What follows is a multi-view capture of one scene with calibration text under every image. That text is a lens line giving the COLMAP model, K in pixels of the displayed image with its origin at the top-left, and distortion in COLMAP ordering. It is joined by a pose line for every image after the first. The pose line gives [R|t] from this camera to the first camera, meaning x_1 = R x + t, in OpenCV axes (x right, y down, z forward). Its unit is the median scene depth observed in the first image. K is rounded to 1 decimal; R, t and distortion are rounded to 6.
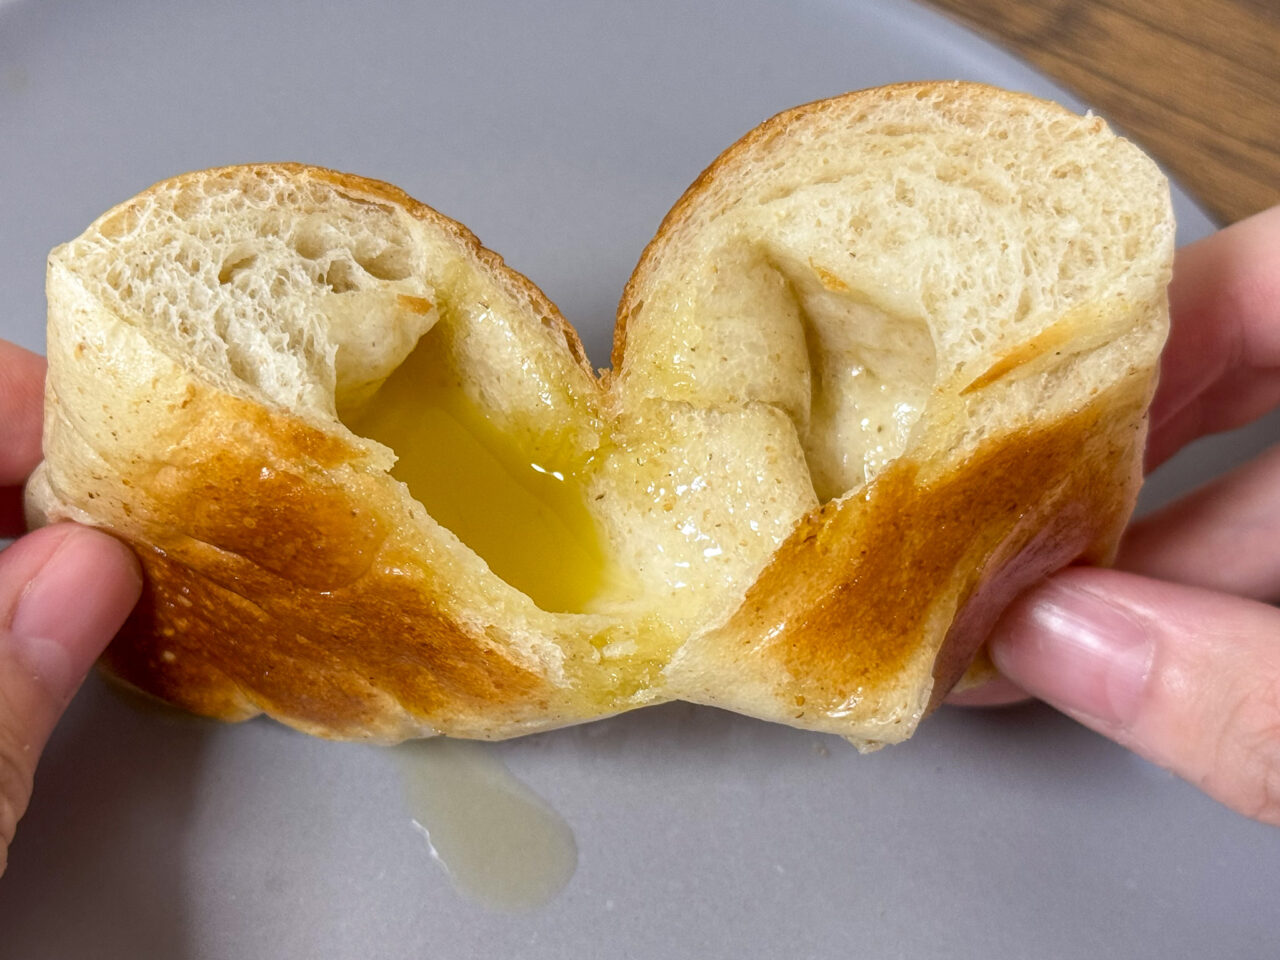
lens RADIAL K [[1935.4, 0, 670.1], [0, 1935.4, 480.2], [0, 0, 1]] dist [-0.167738, -0.045807]
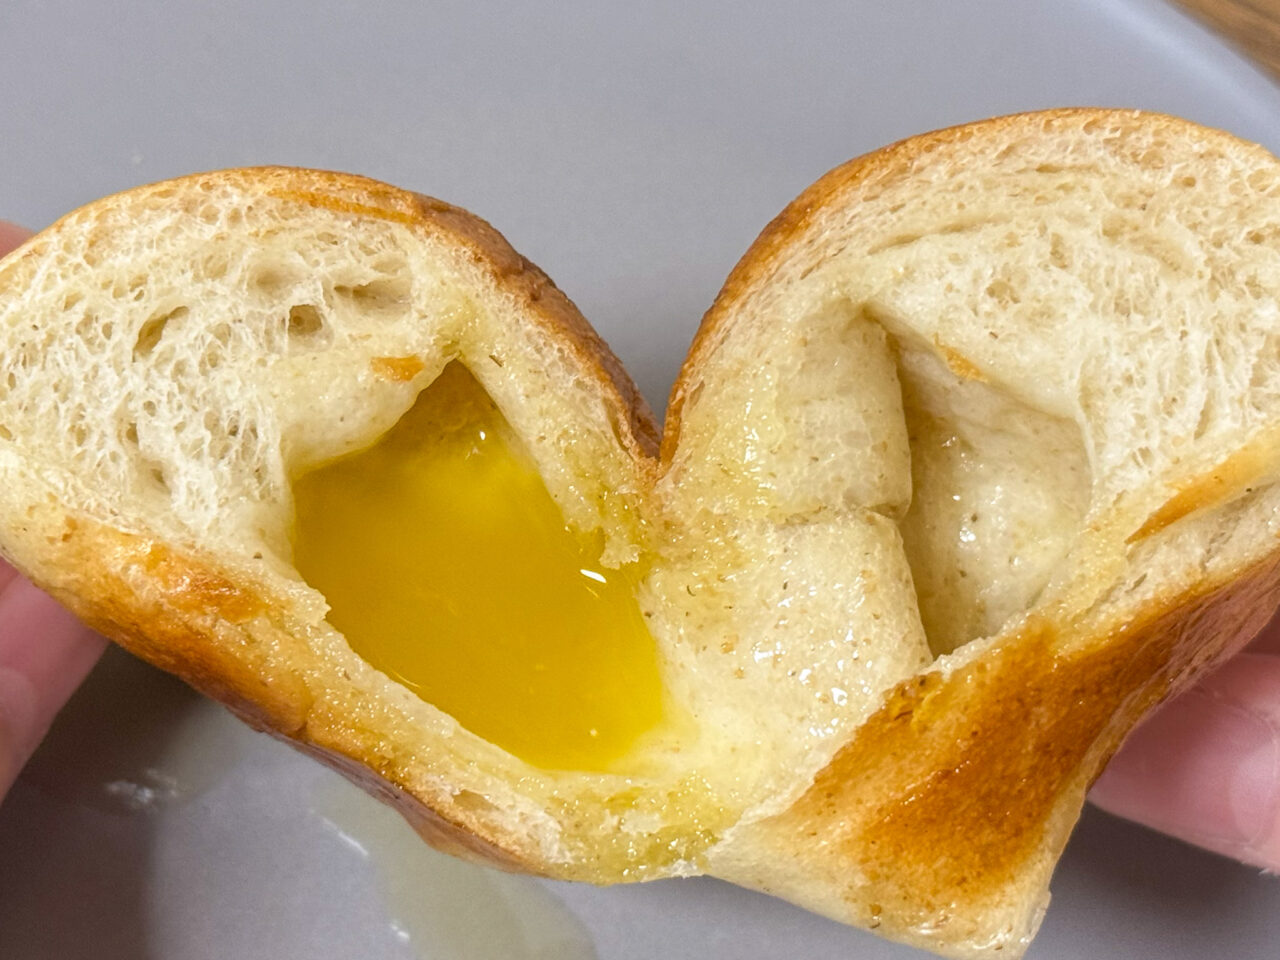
lens RADIAL K [[1942.1, 0, 640.0], [0, 1942.1, 480.0], [0, 0, 1]] dist [-0.399935, 0.688529]
pose [[0.996679, 0.065011, -0.049044, -0.000129], [-0.062798, 0.996993, 0.045403, -0.085537], [0.051849, -0.042173, 0.997764, 0.248675]]
